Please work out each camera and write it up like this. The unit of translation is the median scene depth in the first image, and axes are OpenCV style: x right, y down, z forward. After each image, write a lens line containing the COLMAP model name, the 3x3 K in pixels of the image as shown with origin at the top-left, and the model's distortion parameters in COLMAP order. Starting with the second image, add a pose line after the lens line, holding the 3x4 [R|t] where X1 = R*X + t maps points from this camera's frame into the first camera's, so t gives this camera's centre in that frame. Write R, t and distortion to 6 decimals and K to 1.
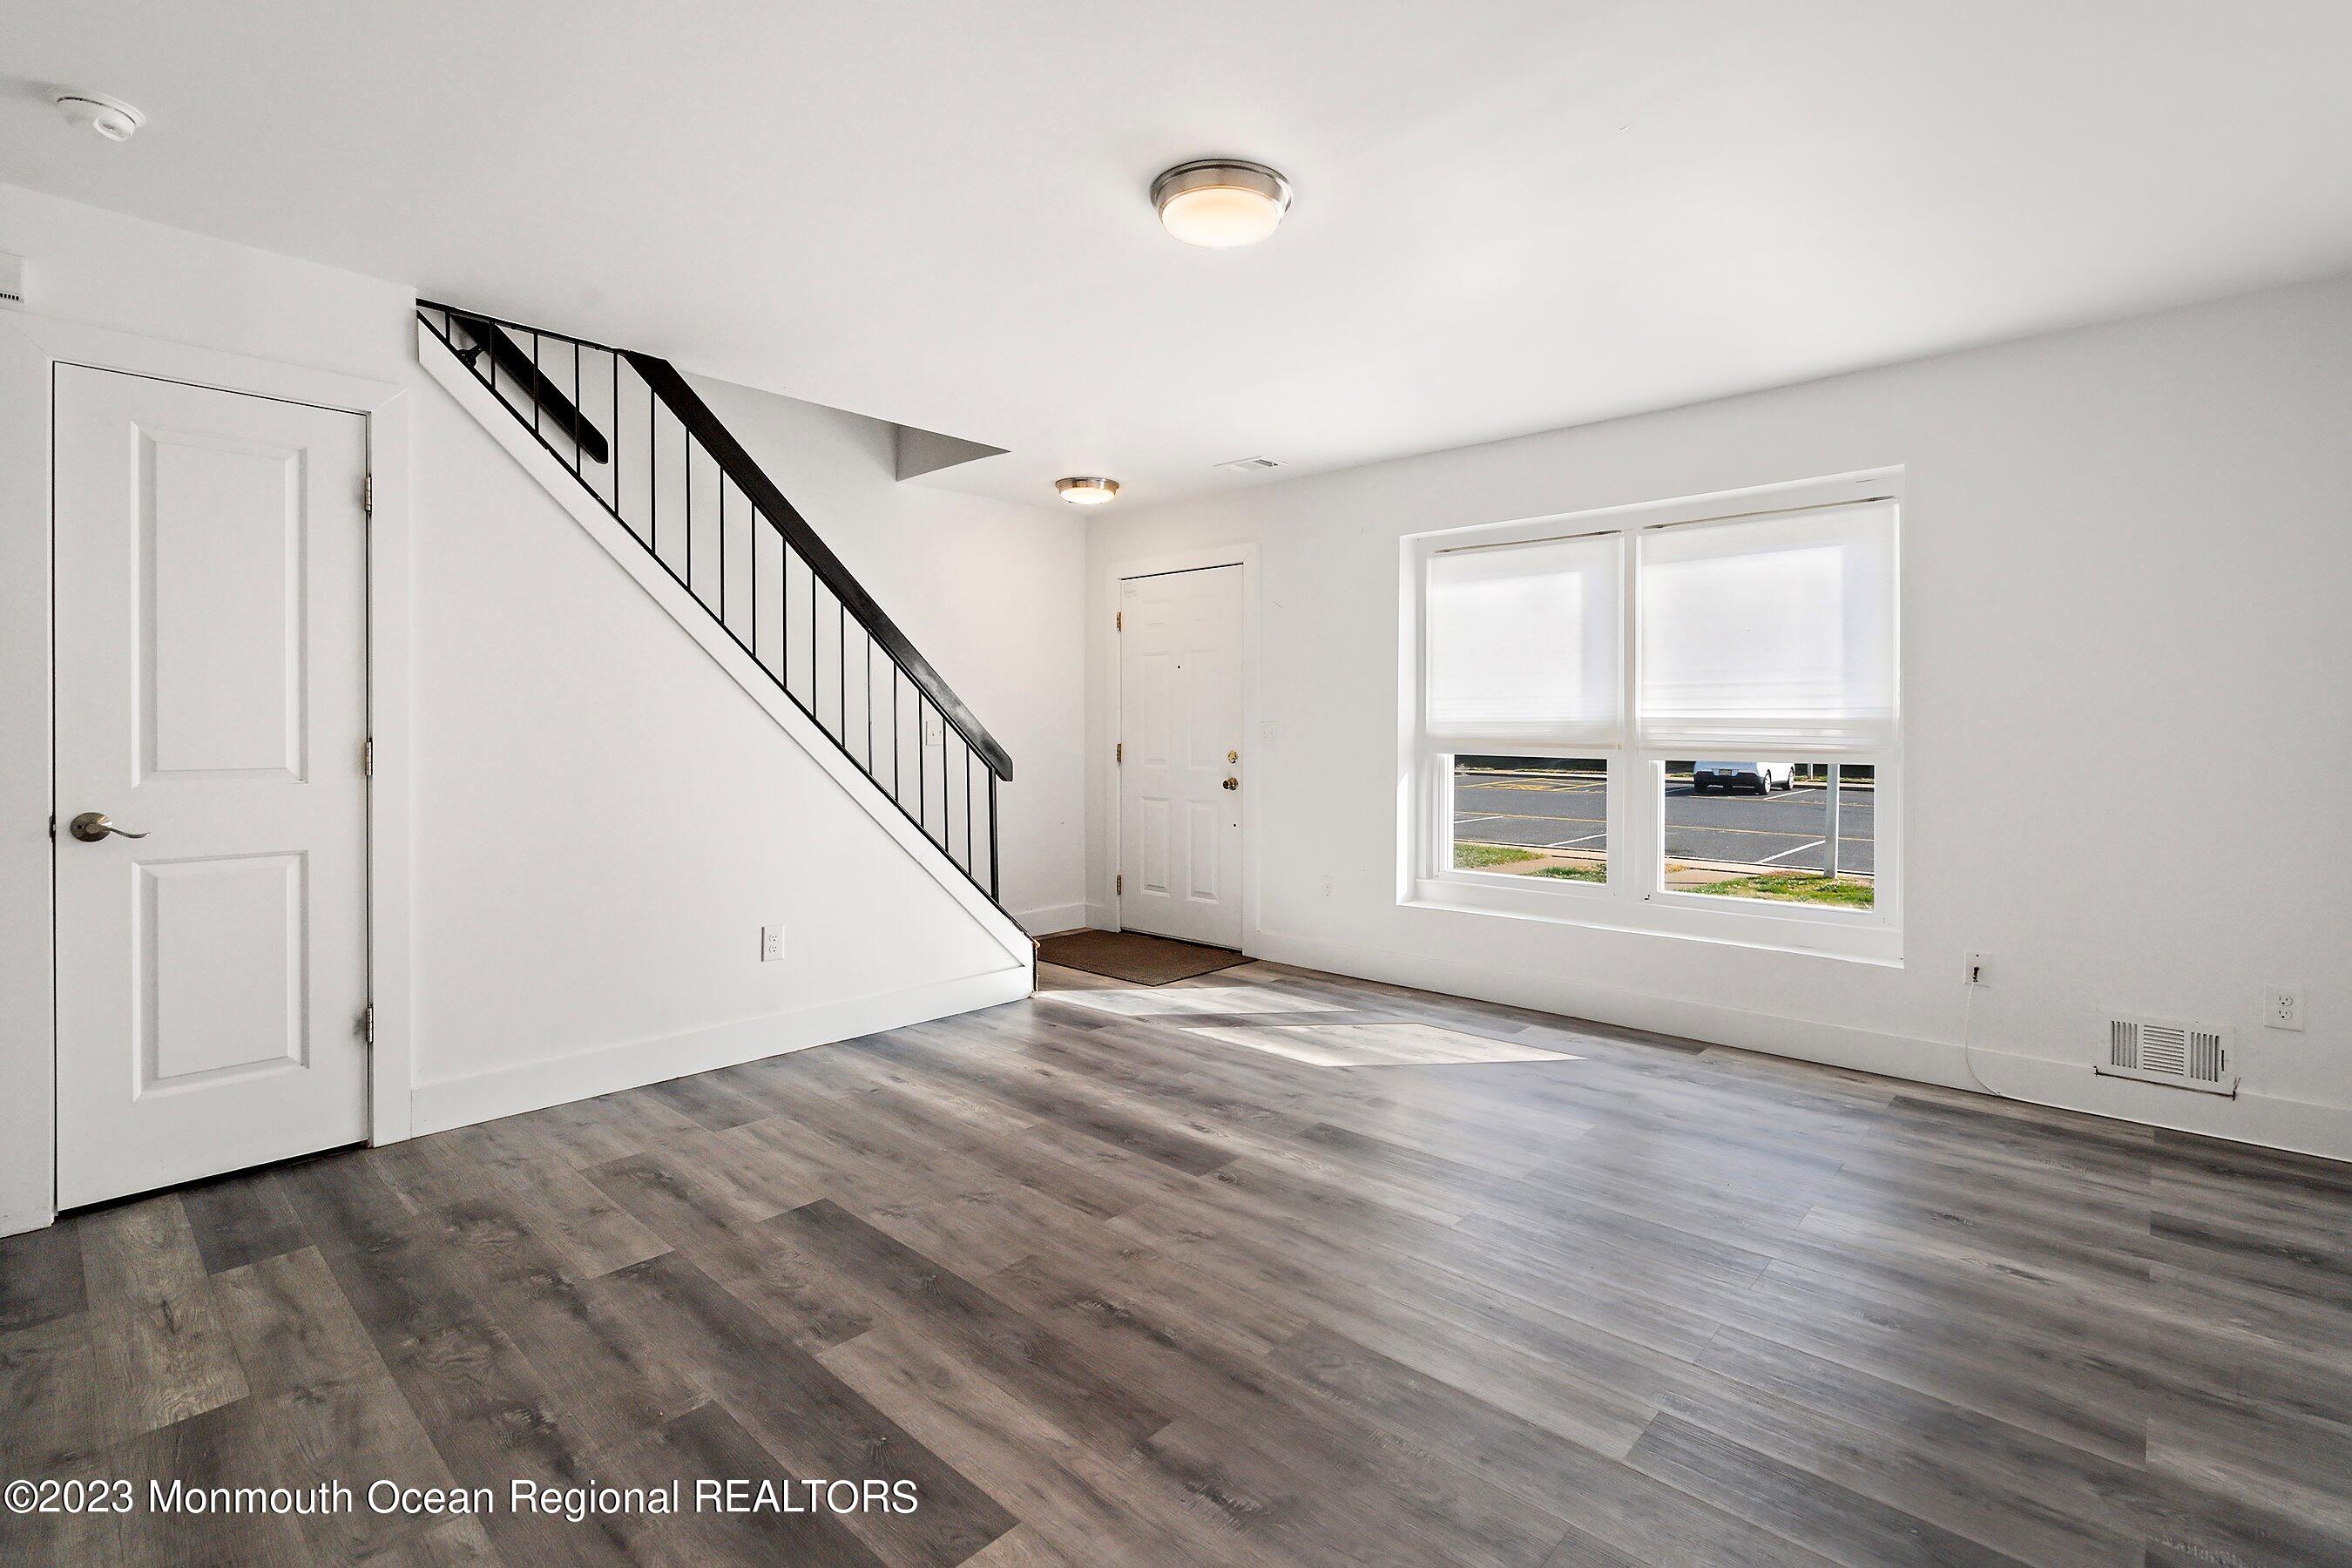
lens RADIAL K [[1081.3, 0, 1166.9], [0, 1081.3, 739.4], [0, 0, 1]] dist [-0.002943, 0.000089]
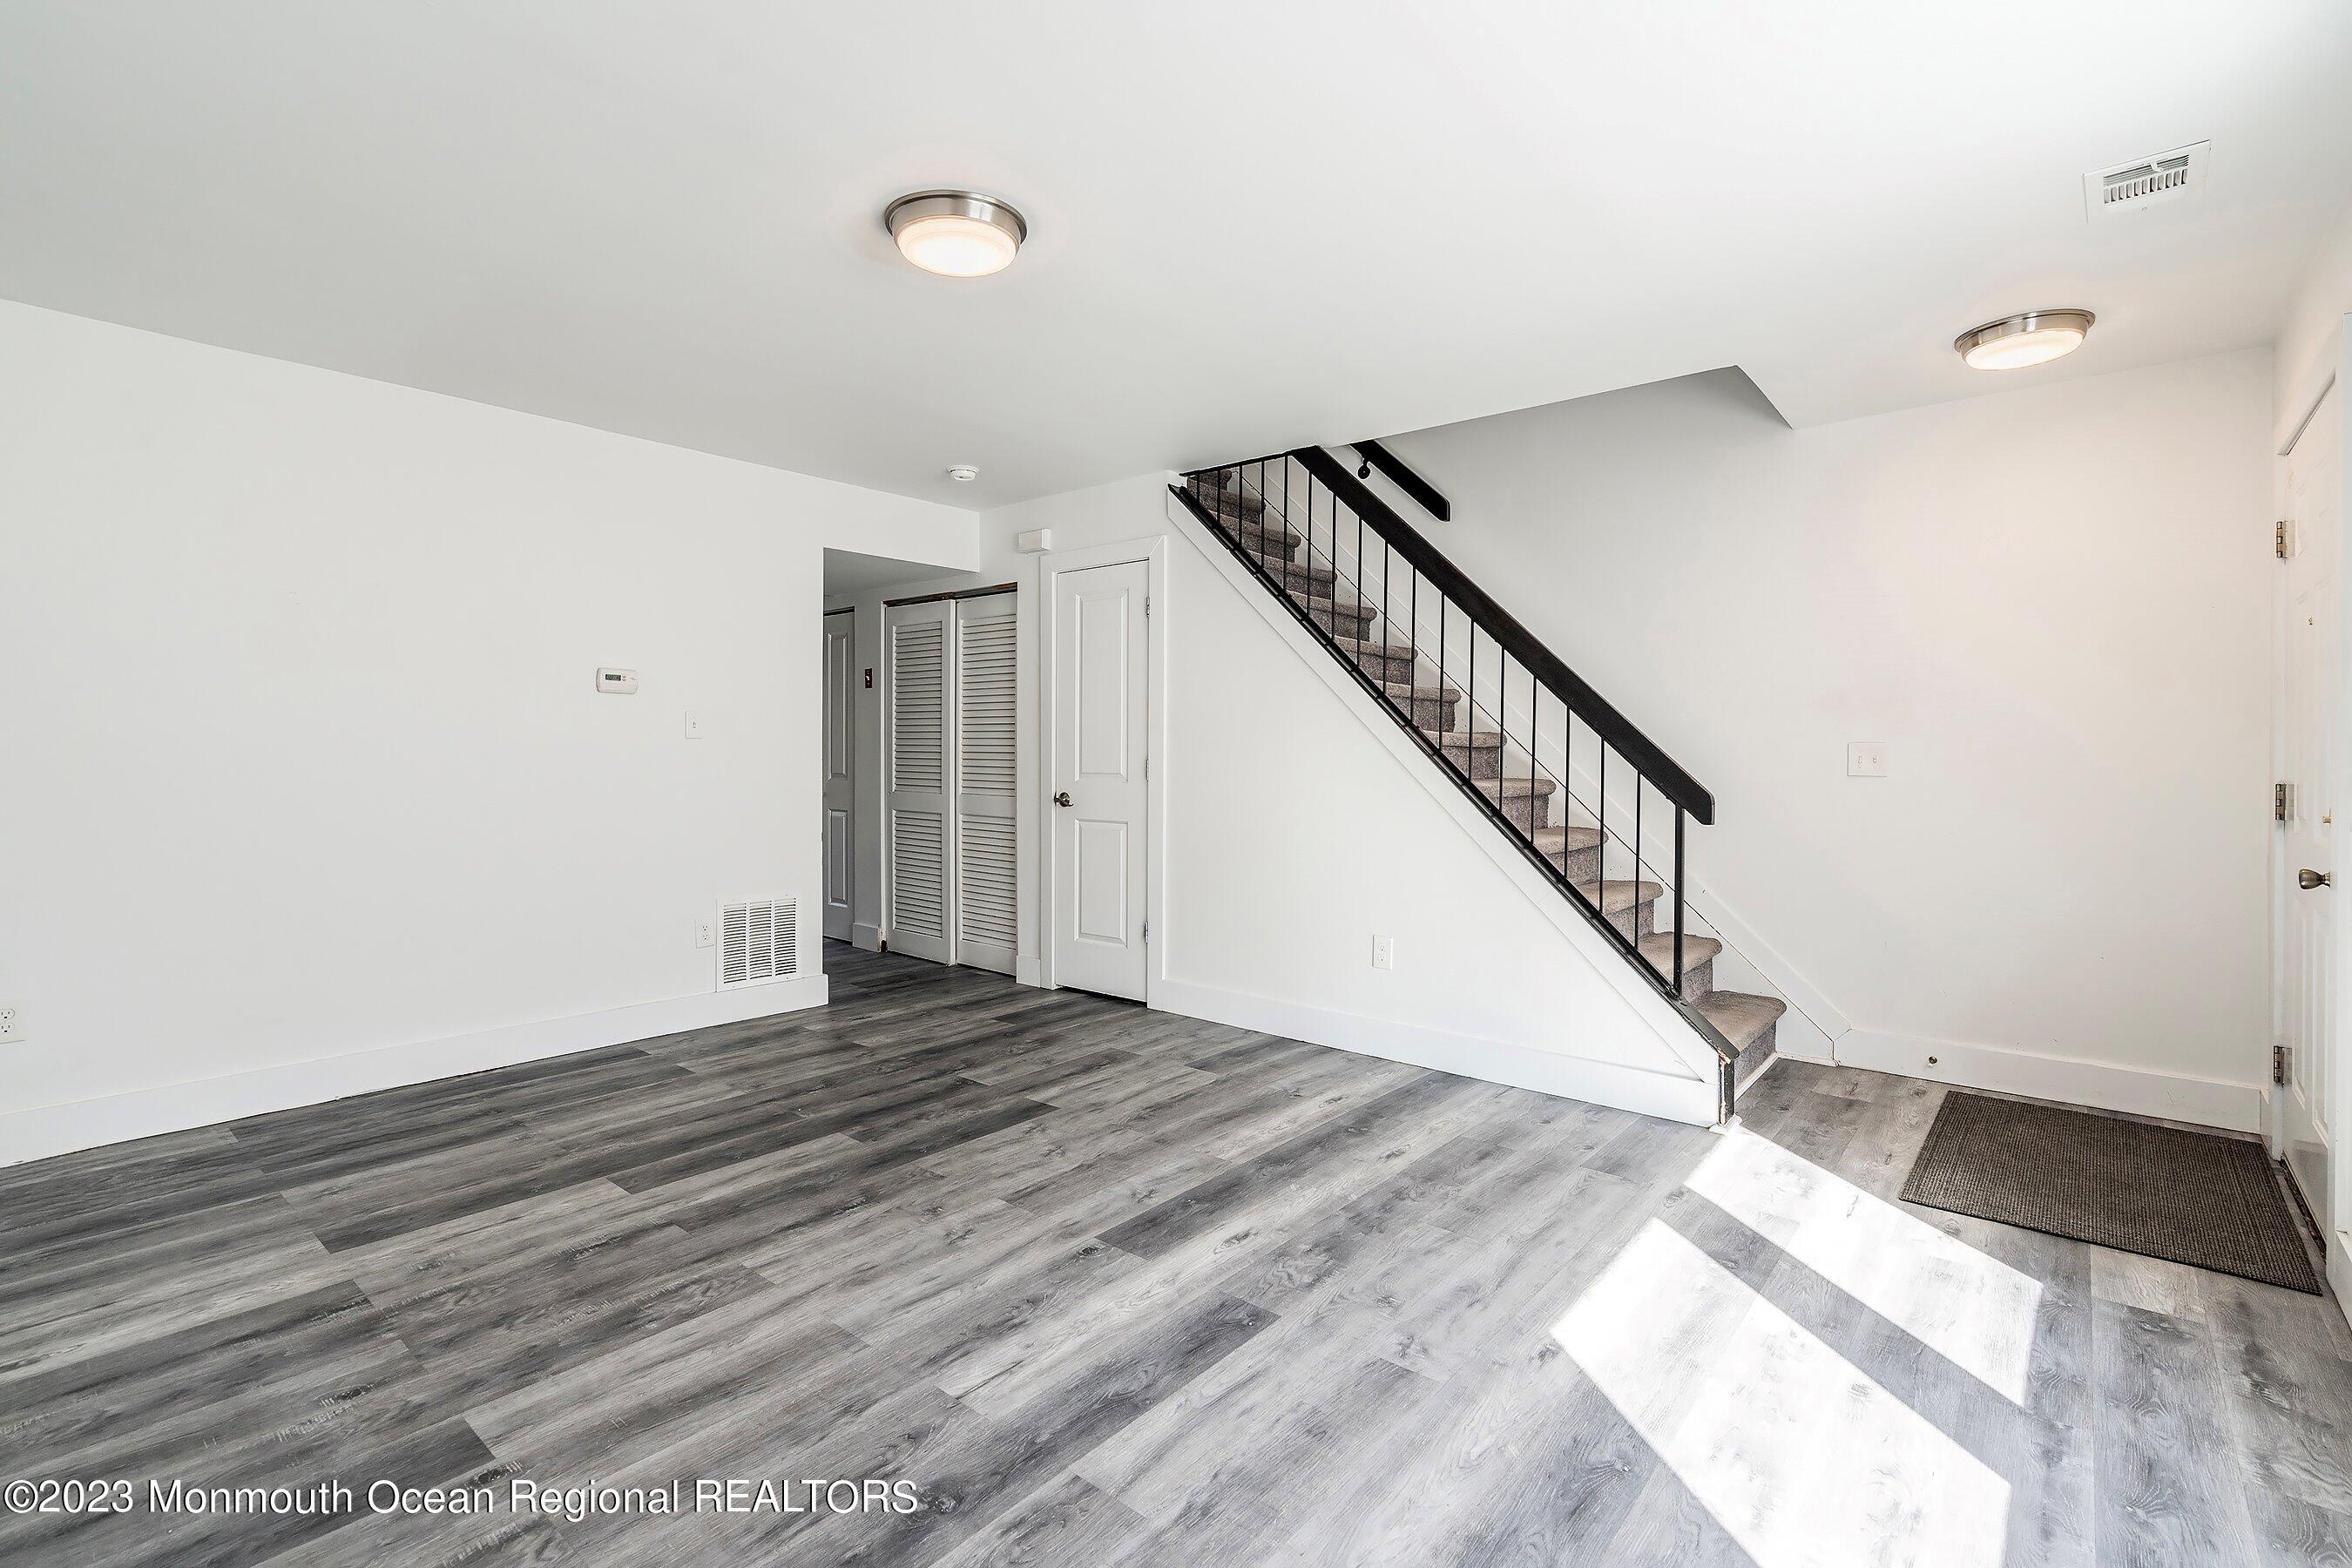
lens RADIAL K [[1081.3, 0, 1166.9], [0, 1081.3, 739.4], [0, 0, 1]] dist [-0.002943, 0.000089]
pose [[0.037763, -0.013095, -0.999201, 0.965319], [-0.013101, 0.999822, -0.013598, -0.004610], [0.999201, 0.013604, 0.037585, 1.037429]]
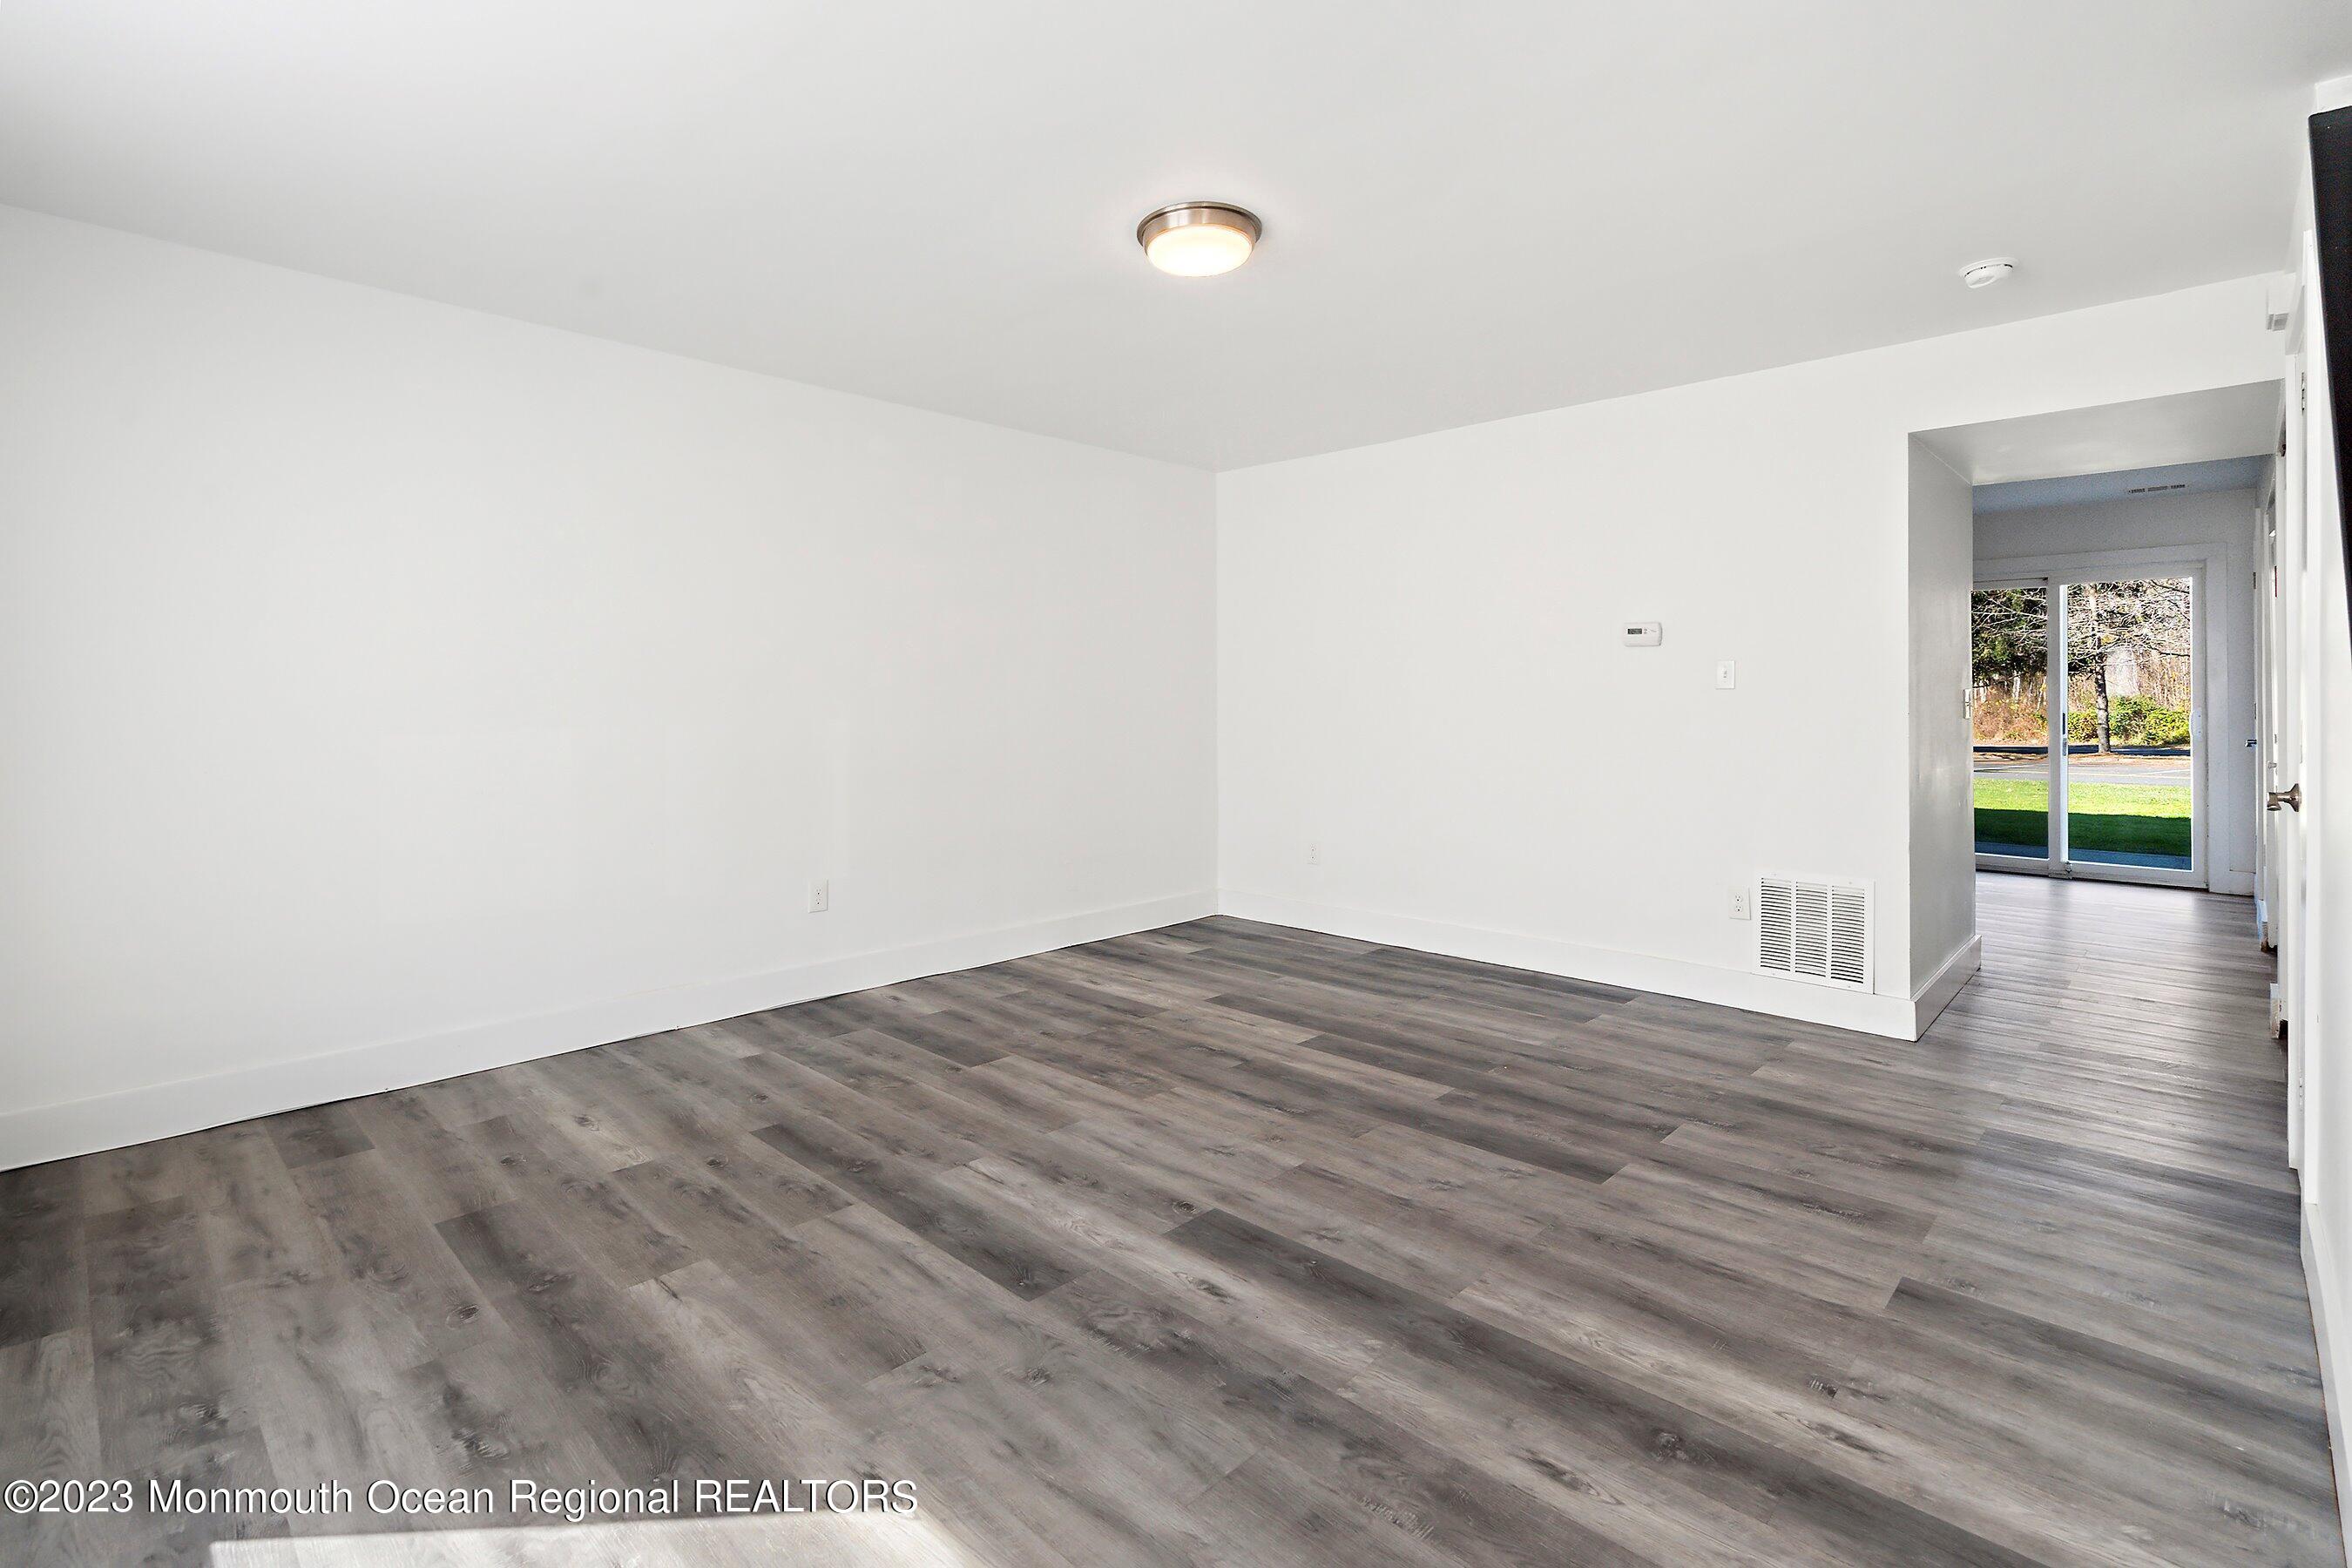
lens RADIAL K [[1081.3, 0, 1166.9], [0, 1081.3, 739.4], [0, 0, 1]] dist [-0.002943, 0.000089]
pose [[-0.999693, -0.001223, 0.024730, 0.048286], [-0.000055, 0.998888, 0.047154, -0.020861], [-0.024760, 0.047138, -0.998581, 1.896079]]
